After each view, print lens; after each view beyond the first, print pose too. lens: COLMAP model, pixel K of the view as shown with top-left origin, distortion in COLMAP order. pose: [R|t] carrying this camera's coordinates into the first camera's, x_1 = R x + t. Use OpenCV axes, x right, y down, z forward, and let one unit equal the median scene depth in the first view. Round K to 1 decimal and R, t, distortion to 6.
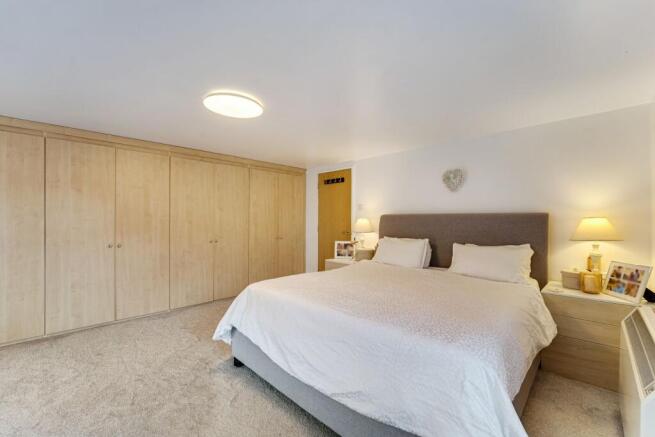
lens RADIAL K [[264.6, 0, 317.7], [0, 264.6, 220.9], [0, 0, 1]] dist [-0.000114, -0.000044]
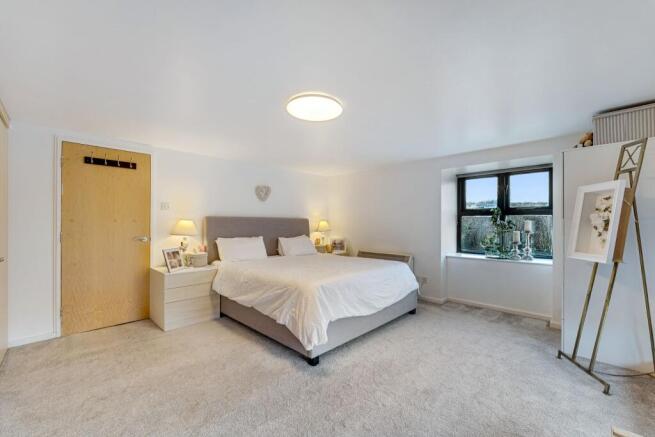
lens RADIAL K [[272.3, 0, 329.7], [0, 272.3, 227.6], [0, 0, 1]] dist [-0.000508, -0.000090]
pose [[-0.024490, -0.025855, 0.999366, -0.915923], [-0.006498, 0.999649, 0.025703, -0.011968], [-0.999679, -0.005864, -0.024649, 0.653386]]
